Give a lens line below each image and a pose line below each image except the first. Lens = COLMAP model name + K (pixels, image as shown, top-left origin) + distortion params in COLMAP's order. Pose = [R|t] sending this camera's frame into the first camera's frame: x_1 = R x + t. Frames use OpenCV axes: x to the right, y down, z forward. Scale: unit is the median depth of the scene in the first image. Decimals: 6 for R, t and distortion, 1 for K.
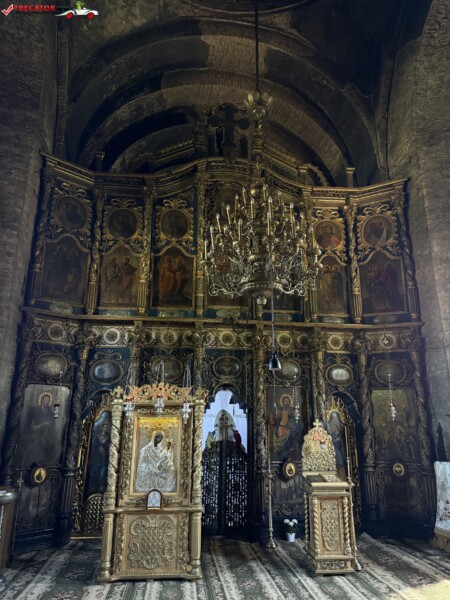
lens RADIAL K [[422.4, 0, 223.1], [0, 422.4, 298.4], [0, 0, 1]] dist [0.056900, -0.066716]
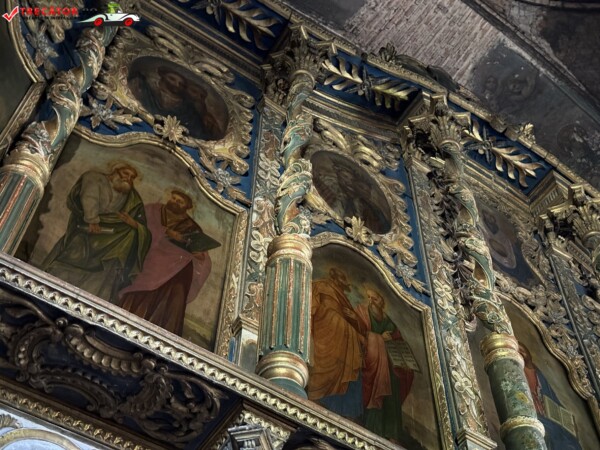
lens RADIAL K [[839.5, 0, 300.6], [0, 839.5, 225.9], [0, 0, 1]] dist [0.123821, 0.000000]
pose [[0.889053, 0.380895, 0.253975, -0.290590], [-0.137843, 0.751744, -0.644888, 0.195787], [-0.436559, 0.538331, 0.720844, 0.711558]]
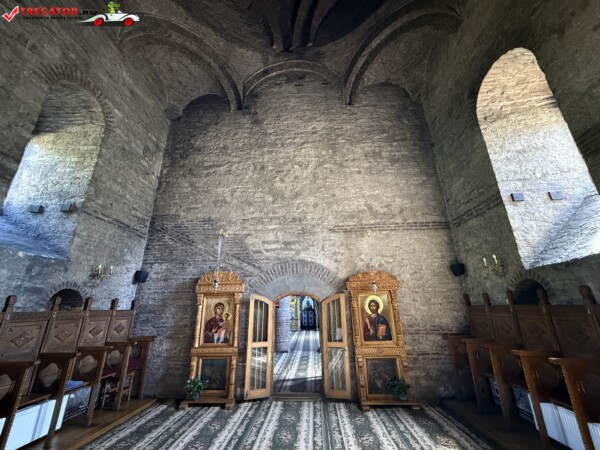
lens RADIAL K [[238.8, 0, 298.3], [0, 238.8, 225.2], [0, 0, 1]] dist [0.000546, -0.000236]
pose [[0.982477, -0.076166, -0.170109, 0.382448], [0.070868, 0.996799, -0.037015, -0.411914], [0.172384, 0.024312, 0.984730, -1.422566]]
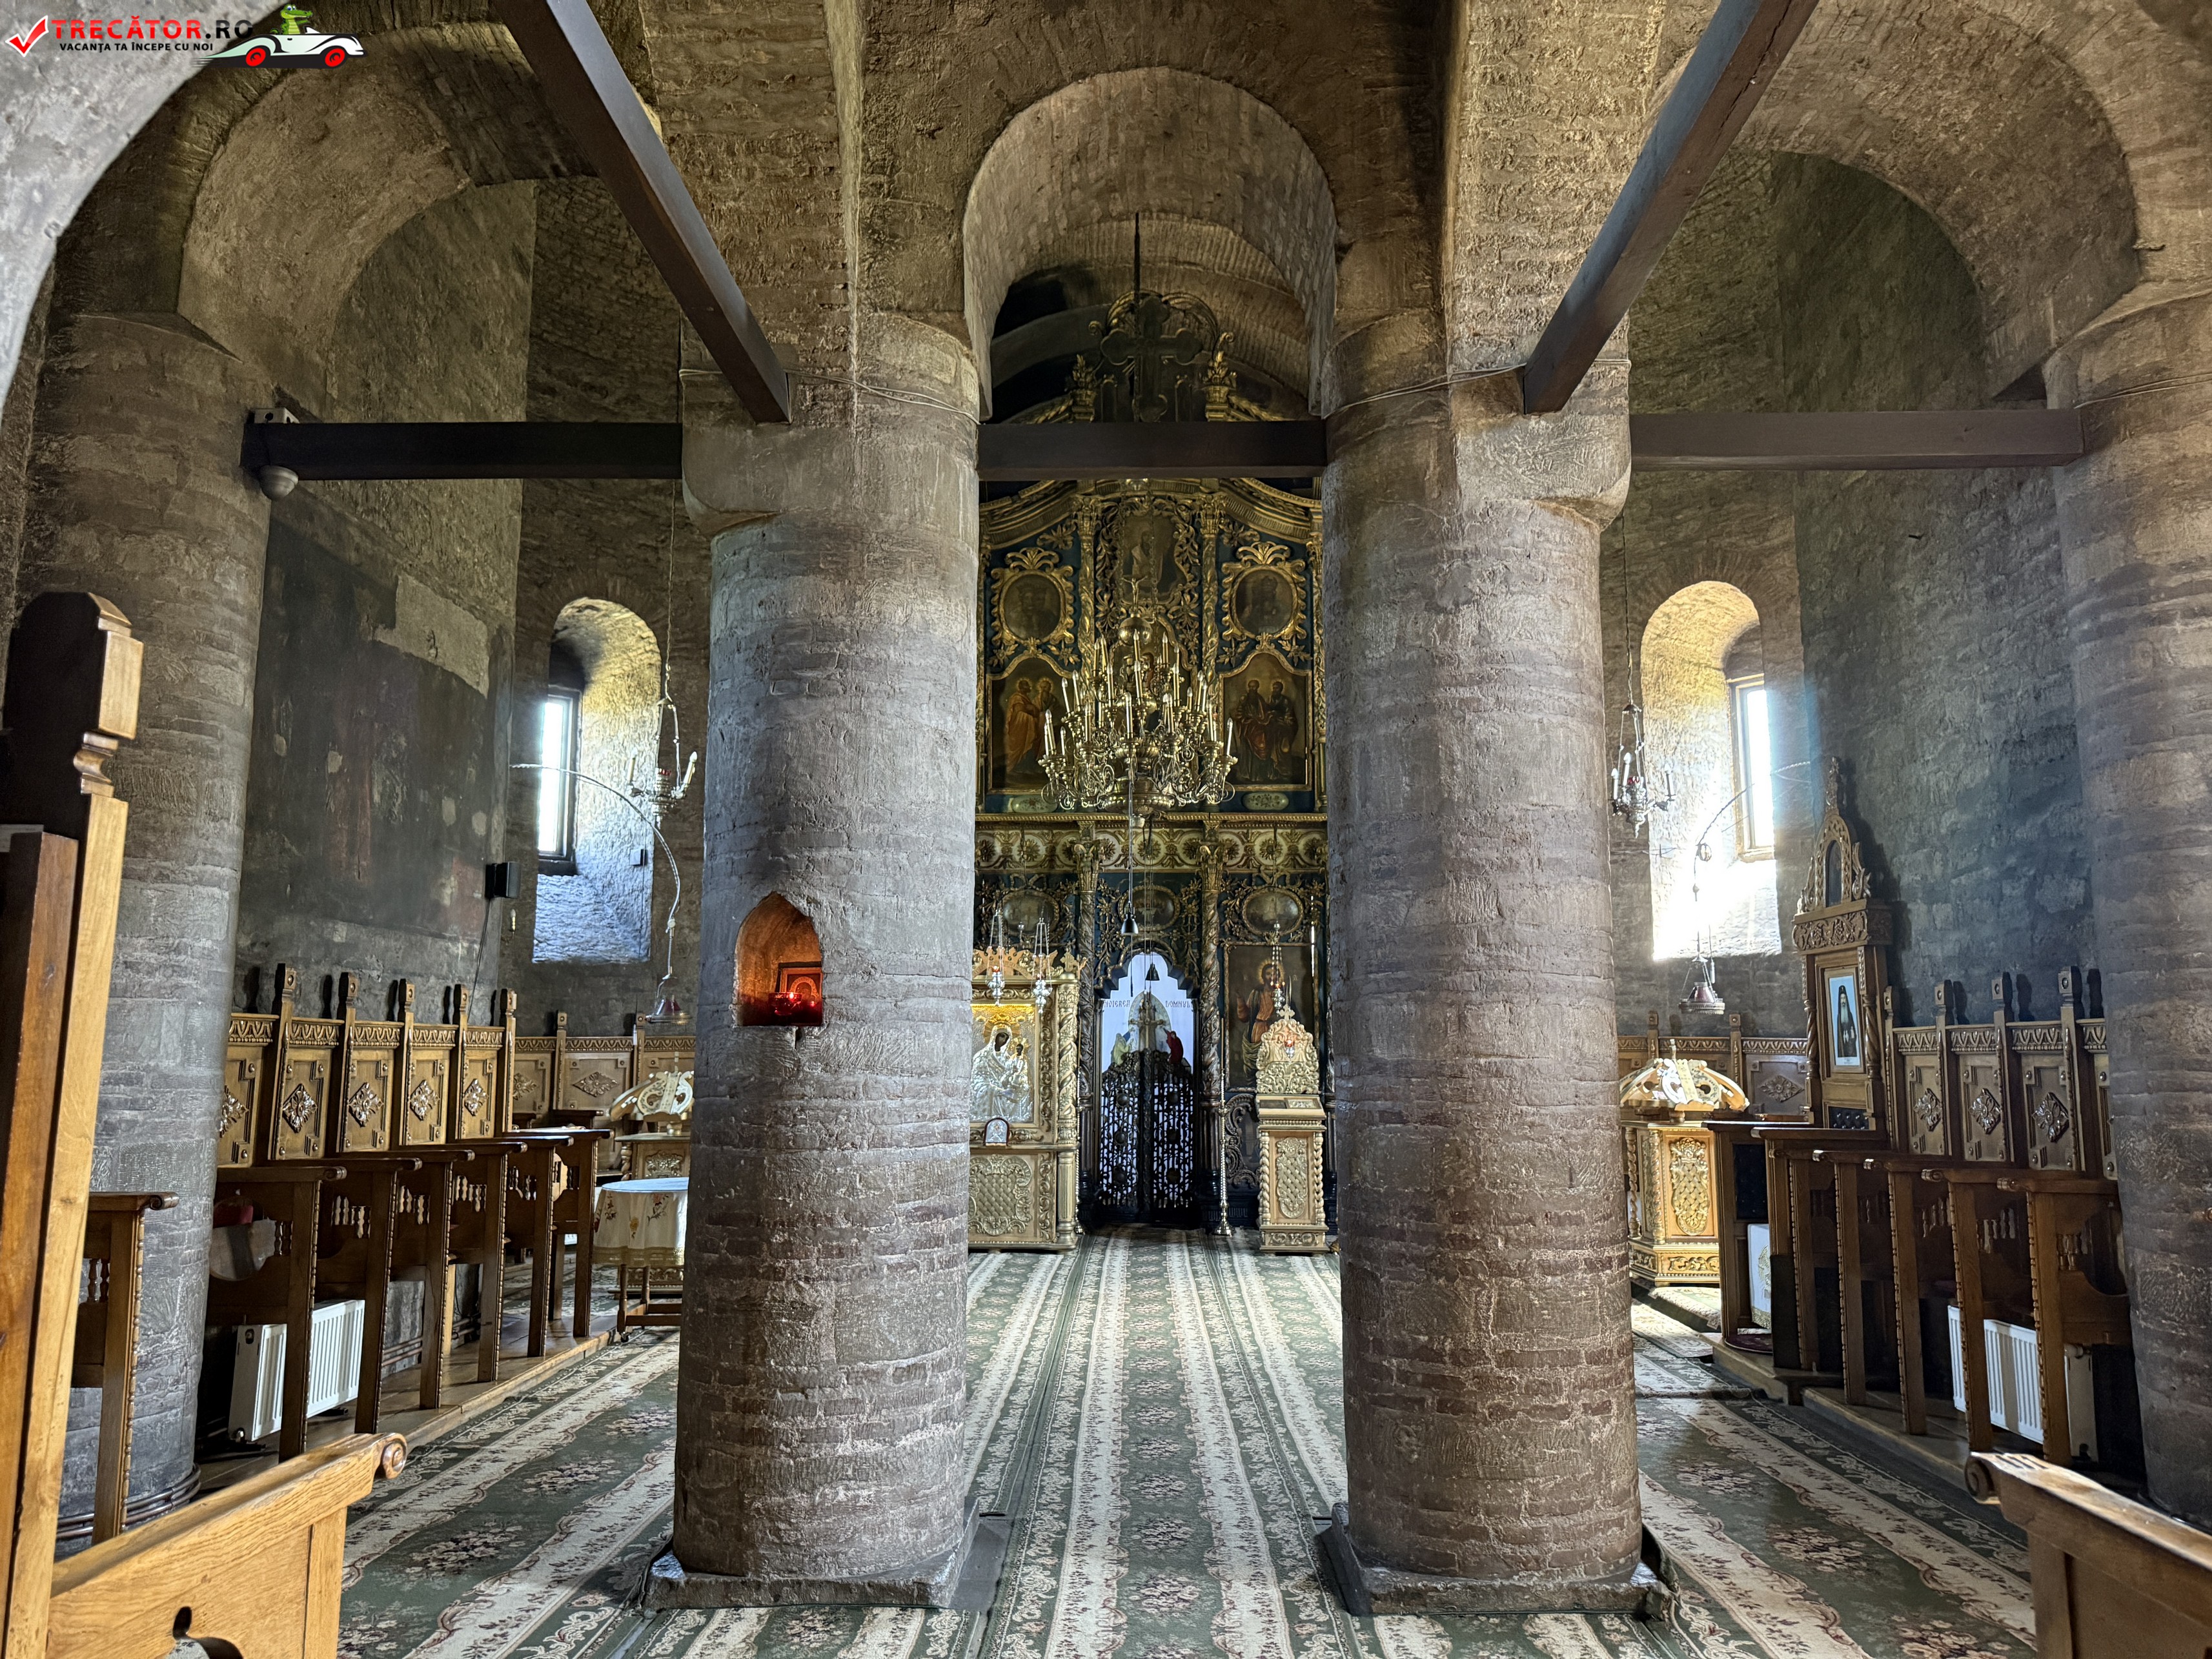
lens RADIAL K [[1557.3, 0, 1119.6], [0, 1557.3, 825.5], [0, 0, 1]] dist [0.056900, -0.066716]
pose [[0.989035, -0.026464, -0.145293, 0.245295], [0.047497, 0.988545, 0.143259, -0.195274], [0.139837, -0.148589, 0.978962, -0.773946]]
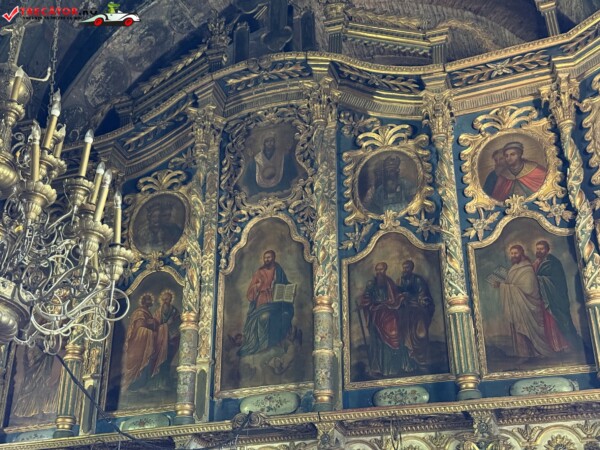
lens RADIAL K [[839.5, 0, 295.5], [0, 839.5, 230.2], [0, 0, 1]] dist [0.123821, 0.000000]
pose [[0.896292, -0.211660, -0.389694, 0.410018], [0.124211, 0.963394, -0.237578, 0.074349], [0.425714, 0.164535, 0.889773, 0.269374]]
